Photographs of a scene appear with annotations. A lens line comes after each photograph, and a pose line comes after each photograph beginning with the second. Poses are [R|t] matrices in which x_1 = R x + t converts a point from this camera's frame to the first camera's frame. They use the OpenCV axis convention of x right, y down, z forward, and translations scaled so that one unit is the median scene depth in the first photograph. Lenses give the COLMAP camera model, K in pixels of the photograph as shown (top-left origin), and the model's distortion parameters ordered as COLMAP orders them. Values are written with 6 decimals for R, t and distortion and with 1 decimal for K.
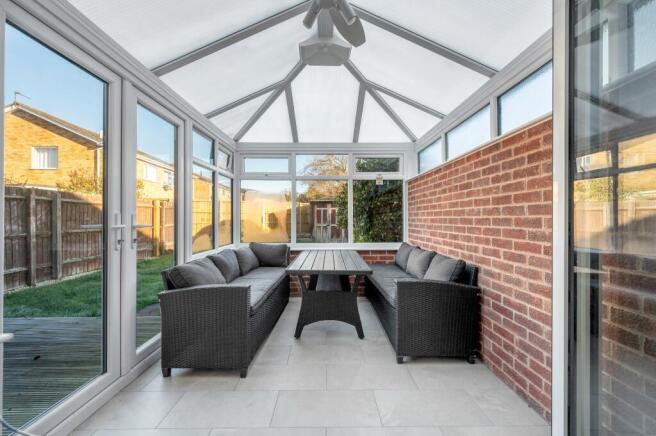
lens RADIAL K [[261.0, 0, 326.7], [0, 261.0, 215.9], [0, 0, 1]] dist [-0.002709, -0.000335]
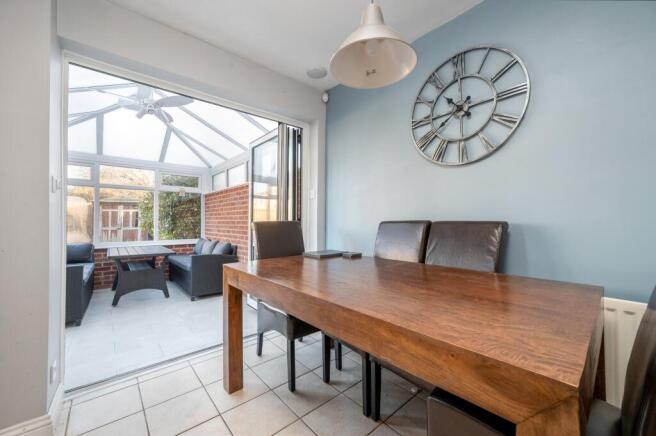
lens RADIAL K [[261.0, 0, 330.2], [0, 261.0, 217.4], [0, 0, 1]] dist [-0.002709, -0.000335]
pose [[0.758704, 0.012678, 0.651312, -0.096624], [-0.008224, 0.999917, -0.009884, -0.002888], [-0.651384, 0.002142, 0.758745, -0.533392]]
